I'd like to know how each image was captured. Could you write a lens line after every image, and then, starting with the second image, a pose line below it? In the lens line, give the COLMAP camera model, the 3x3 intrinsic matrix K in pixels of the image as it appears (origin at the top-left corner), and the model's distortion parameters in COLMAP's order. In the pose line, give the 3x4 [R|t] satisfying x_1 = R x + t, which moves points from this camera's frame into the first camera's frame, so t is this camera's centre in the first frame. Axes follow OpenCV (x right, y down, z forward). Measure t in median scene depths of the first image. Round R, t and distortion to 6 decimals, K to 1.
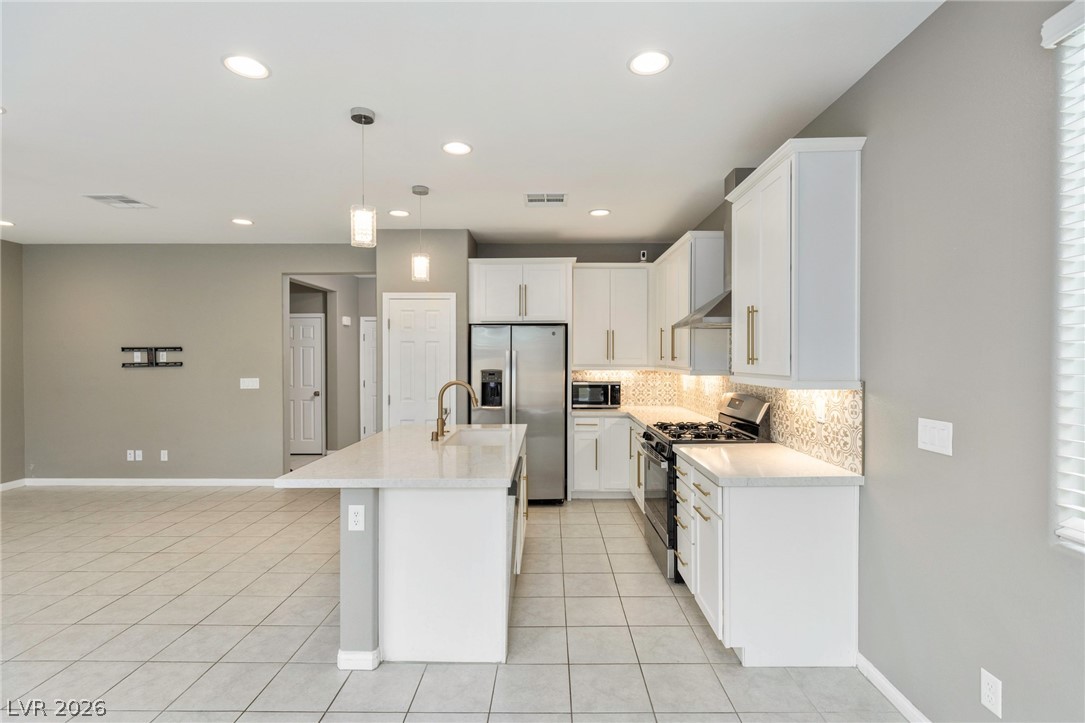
lens RADIAL K [[507.7, 0, 542.5], [0, 507.7, 361.5], [0, 0, 1]] dist [-0.000165, 0.000189]
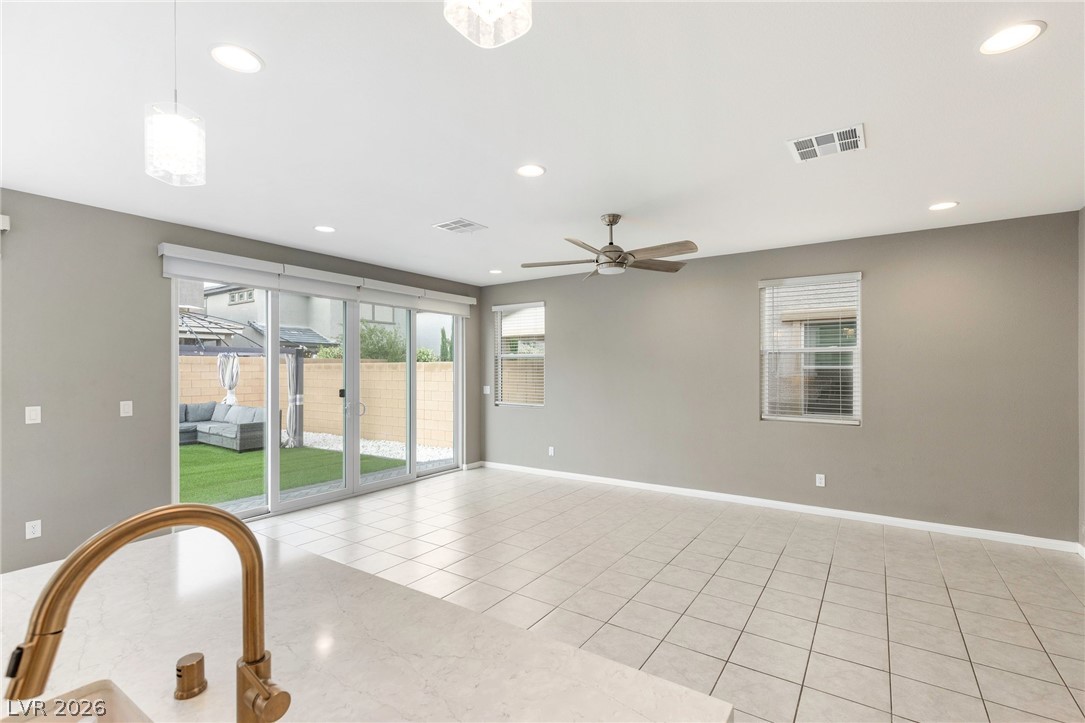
lens RADIAL K [[491.9, 0, 560.5], [0, 491.9, 365.4], [0, 0, 1]] dist [0.003511, 0.000100]
pose [[-0.533253, 0.000251, -0.845956, -0.063226], [-0.004881, 0.999982, 0.003374, -0.016070], [0.845942, 0.005929, -0.533242, 0.895850]]
